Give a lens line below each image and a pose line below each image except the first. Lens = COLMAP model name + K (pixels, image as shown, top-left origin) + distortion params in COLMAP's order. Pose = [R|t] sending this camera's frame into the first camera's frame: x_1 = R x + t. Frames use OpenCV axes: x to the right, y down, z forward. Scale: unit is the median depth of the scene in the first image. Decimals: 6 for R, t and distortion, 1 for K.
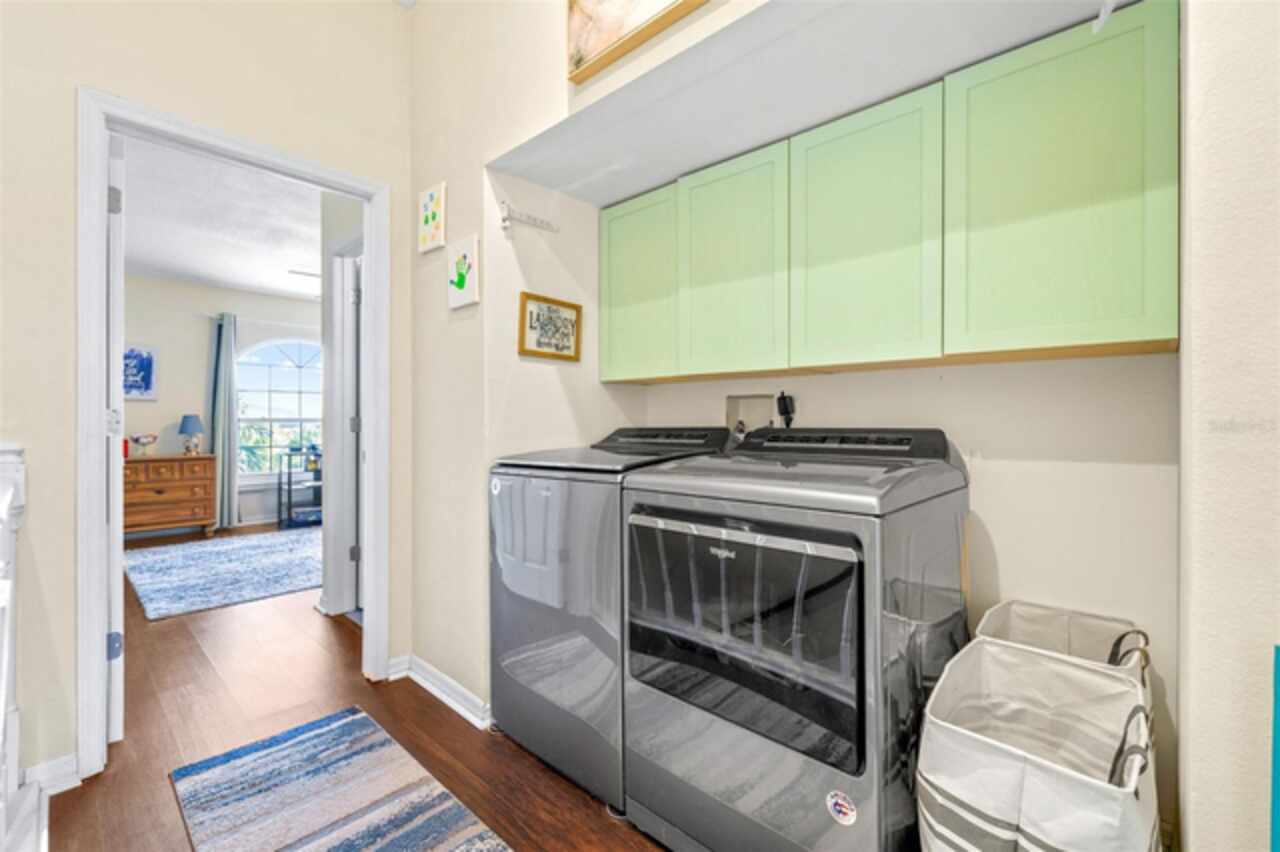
lens RADIAL K [[550.4, 0, 637.0], [0, 550.4, 417.4], [0, 0, 1]] dist [0.000679, 0.000574]
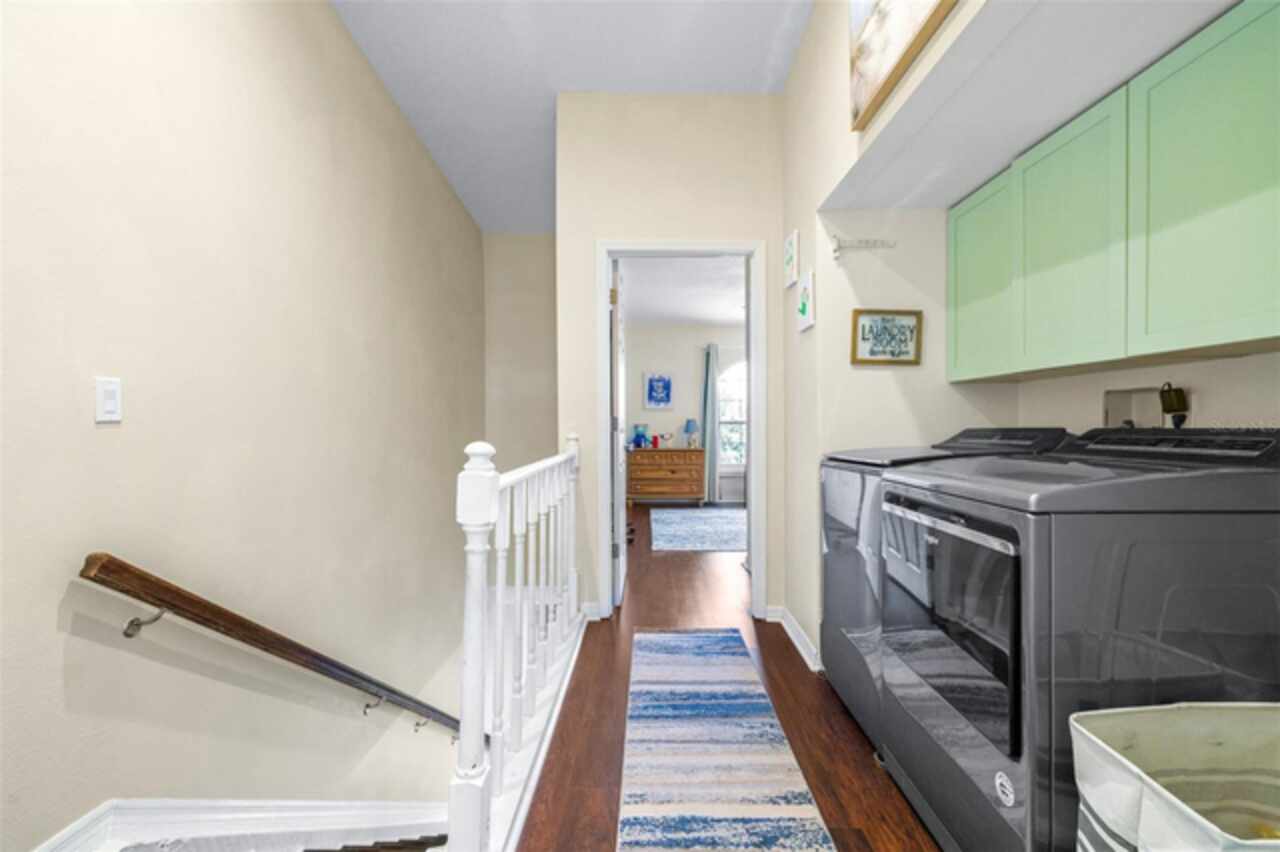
lens RADIAL K [[549.1, 0, 645.2], [0, 549.1, 429.3], [0, 0, 1]] dist [0.001500, 0.000027]
pose [[0.681249, 0.004576, -0.732037, 0.319270], [0.007734, 0.999880, 0.013447, 0.003008], [0.732011, -0.014823, 0.681132, -0.096070]]
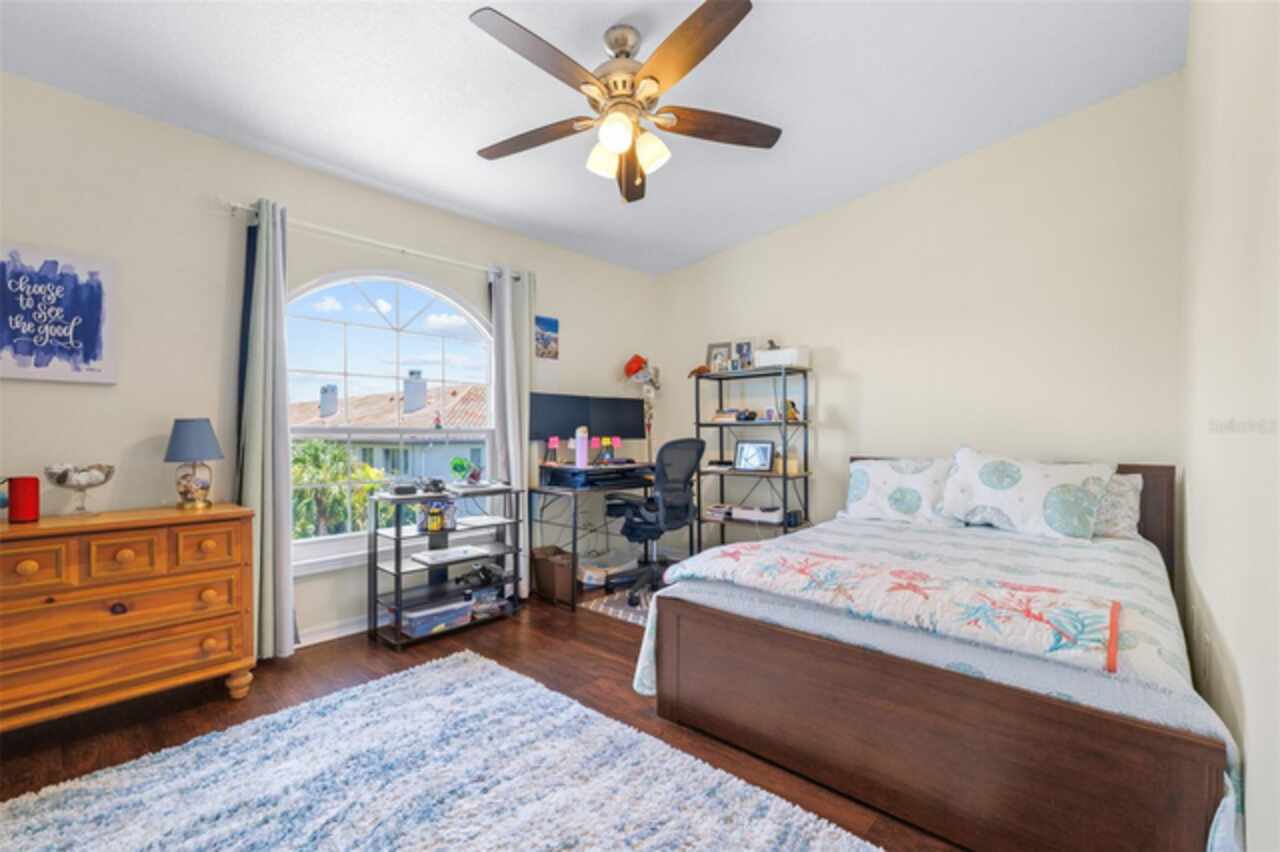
lens RADIAL K [[542.1, 0, 636.3], [0, 542.1, 432.9], [0, 0, 1]] dist [-0.000710, -0.000171]
pose [[0.999679, -0.000274, 0.025349, -1.073659], [-0.000014, 0.999935, 0.011359, 0.006100], [-0.025350, -0.011355, 0.999614, 1.283811]]
